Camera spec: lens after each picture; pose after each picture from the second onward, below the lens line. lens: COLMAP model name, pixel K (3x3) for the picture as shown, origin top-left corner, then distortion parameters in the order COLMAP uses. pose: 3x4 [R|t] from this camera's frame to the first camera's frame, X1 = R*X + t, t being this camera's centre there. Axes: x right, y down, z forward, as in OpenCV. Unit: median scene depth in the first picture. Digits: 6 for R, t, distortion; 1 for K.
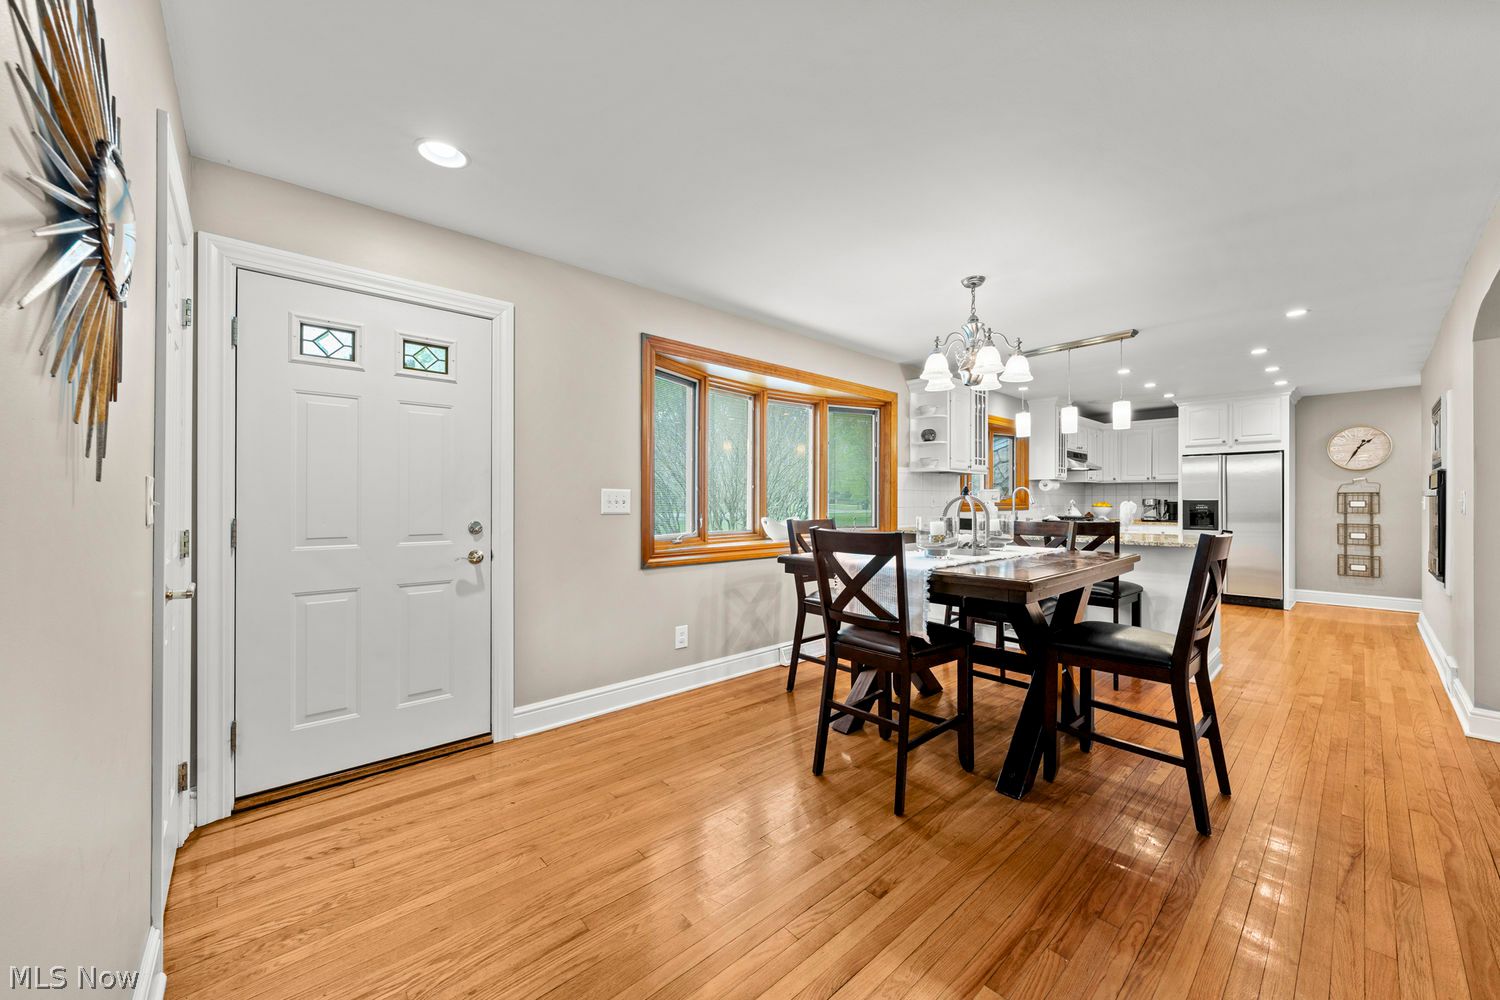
lens RADIAL K [[550.7, 0, 759.2], [0, 550.7, 499.8], [0, 0, 1]] dist [-0.003341, -0.000405]
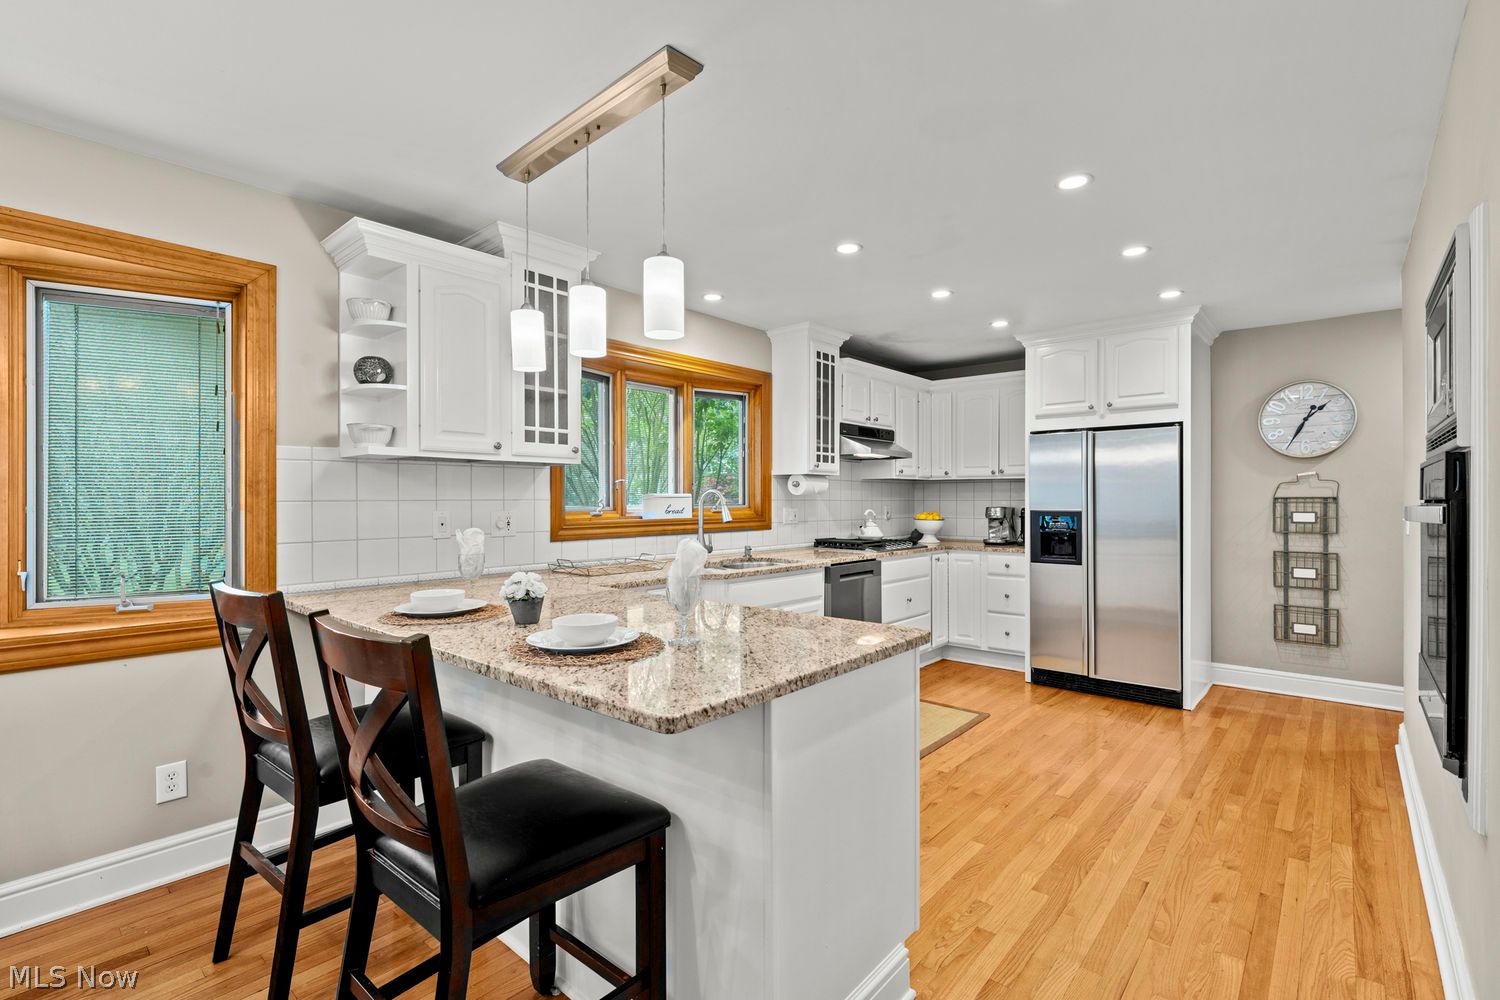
lens RADIAL K [[678.6, 0, 756.7], [0, 678.6, 499.9], [0, 0, 1]] dist [0.001570, 0.000720]
pose [[0.992880, -0.004040, 0.119049, 0.723996], [0.003667, 0.999988, 0.003349, -0.024988], [-0.119061, -0.002888, 0.992883, 0.598129]]
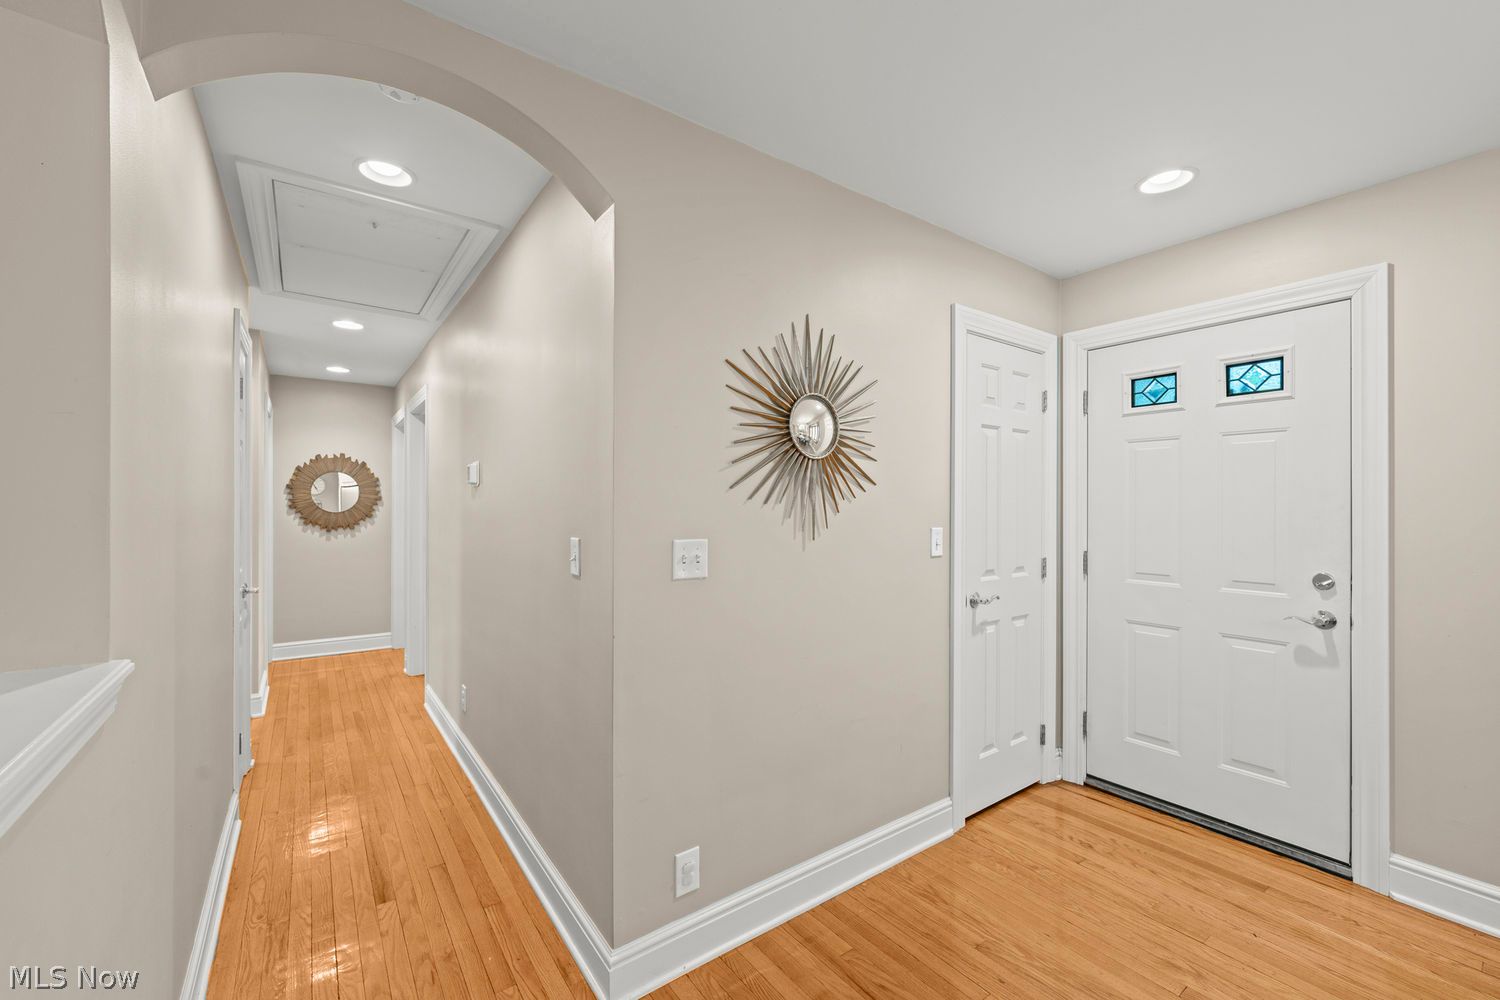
lens RADIAL K [[614.1, 0, 753.8], [0, 614.1, 504.1], [0, 0, 1]] dist [-0.002198, -0.000220]
pose [[-0.102402, -0.003061, -0.994738, 0.284723], [0.000368, 0.999995, -0.003115, -0.037558], [0.994743, -0.000685, -0.102400, 0.210461]]
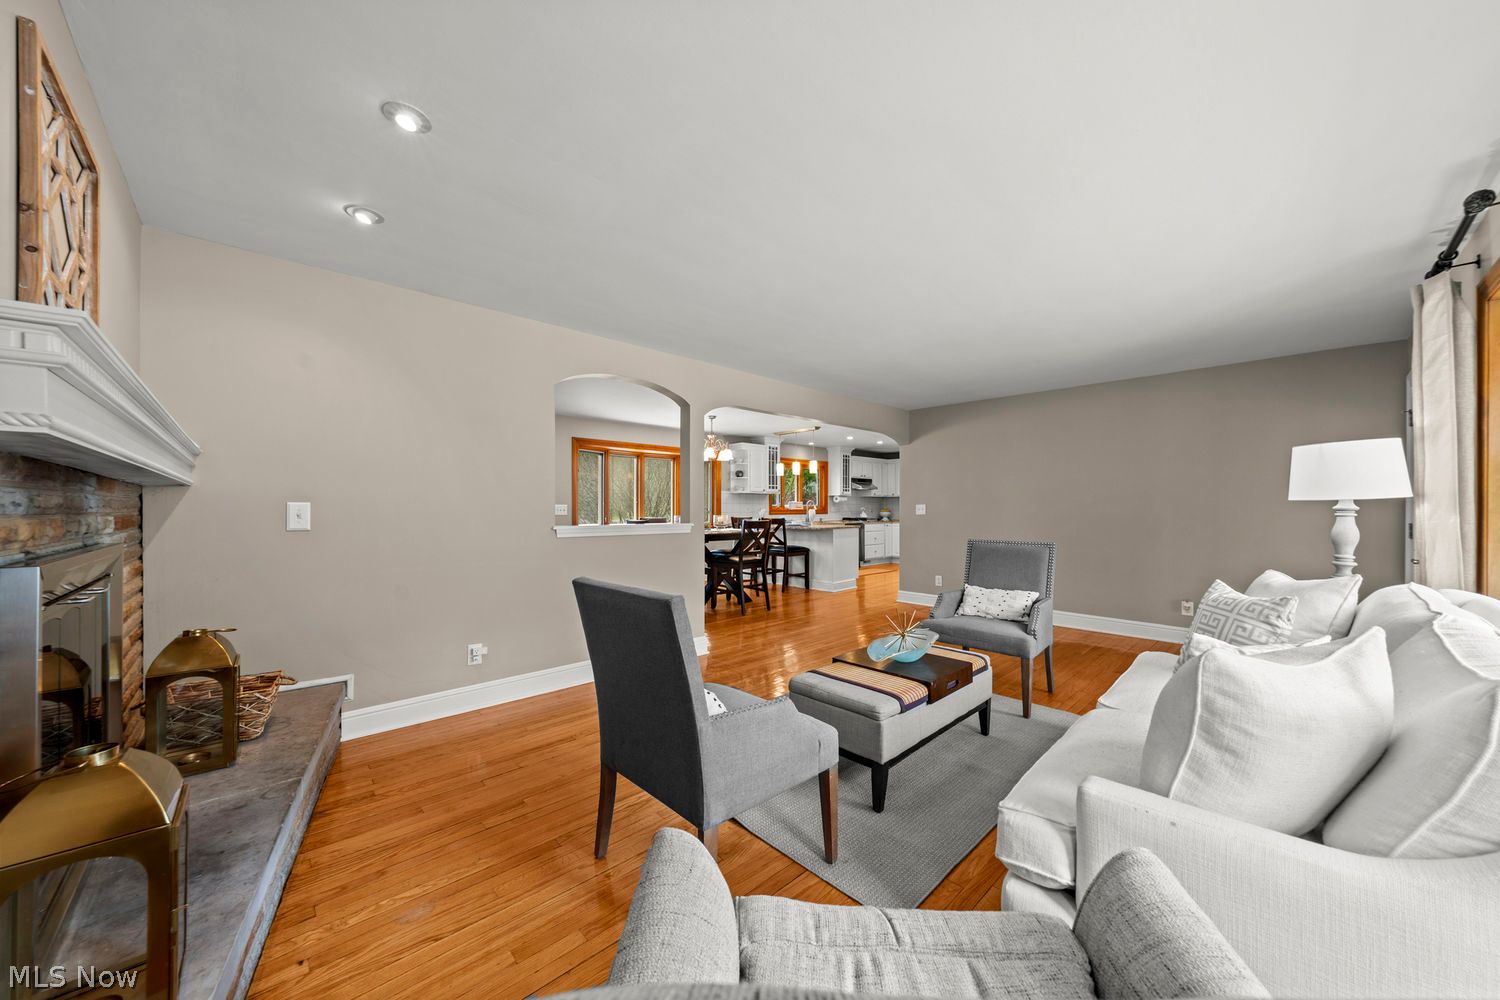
lens RADIAL K [[529.8, 0, 760.4], [0, 529.8, 524.3], [0, 0, 1]] dist [-0.000341, -0.000003]
pose [[0.999517, -0.002940, 0.030932, 0.435757], [0.001879, 0.999410, 0.034285, -0.009665], [-0.031014, -0.034210, 0.998933, -1.086847]]
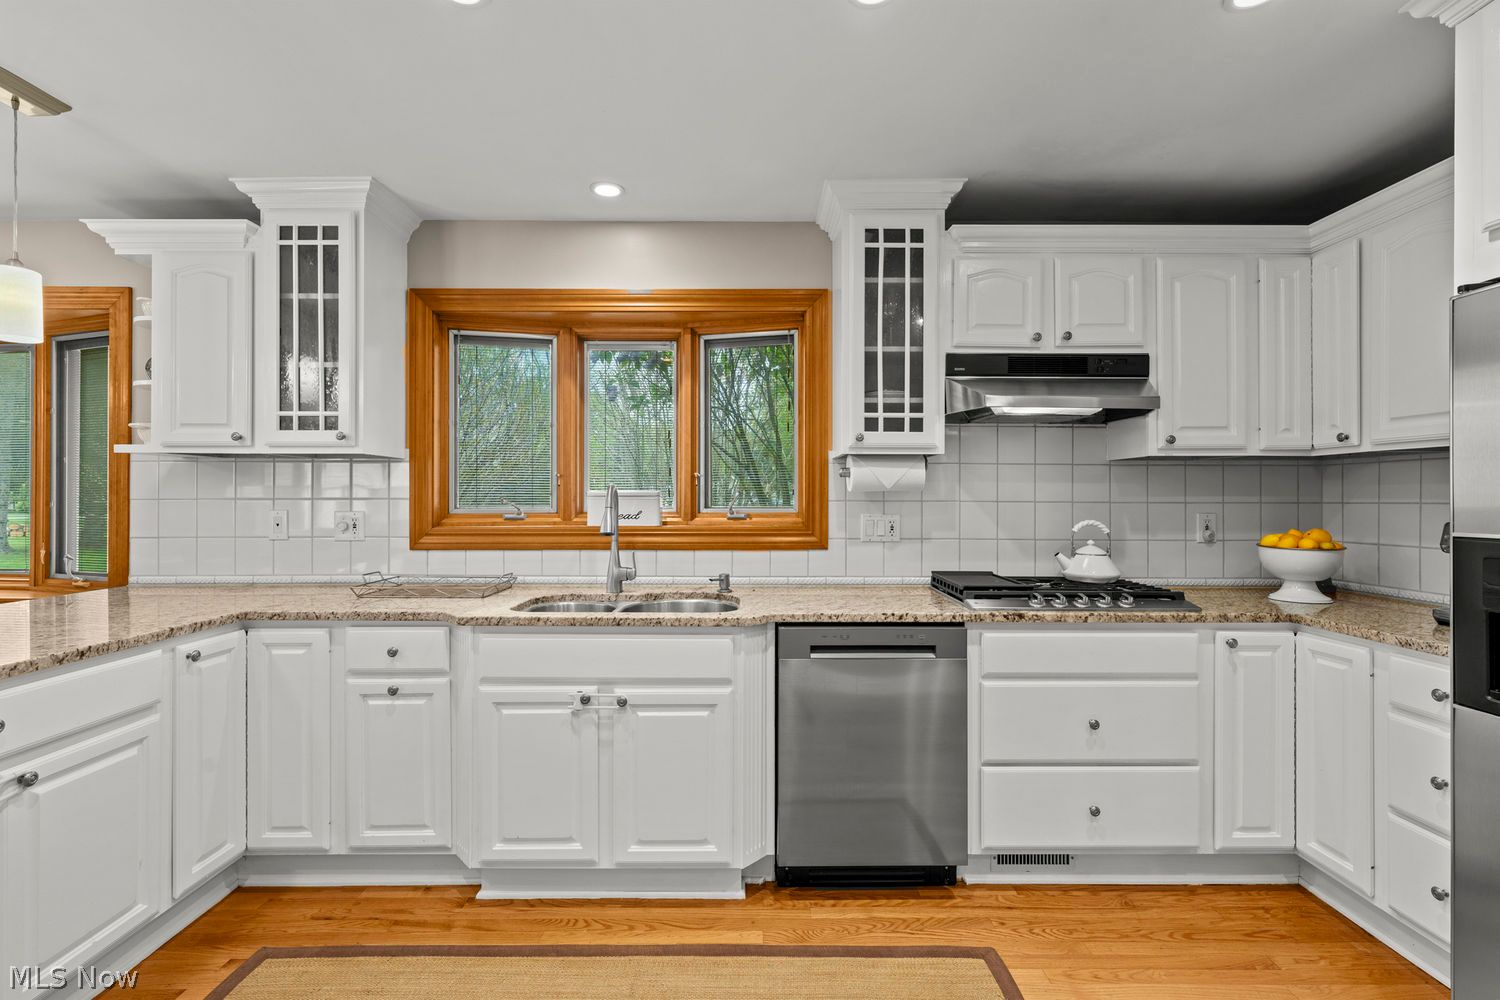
lens RADIAL K [[678.6, 0, 755.6], [0, 678.6, 496.8], [0, 0, 1]] dist [0.001570, 0.000720]
pose [[0.745780, -0.003757, -0.666181, 1.337987], [0.002080, 0.999992, -0.003310, -0.022172], [0.666189, 0.001083, 0.745782, 1.223059]]
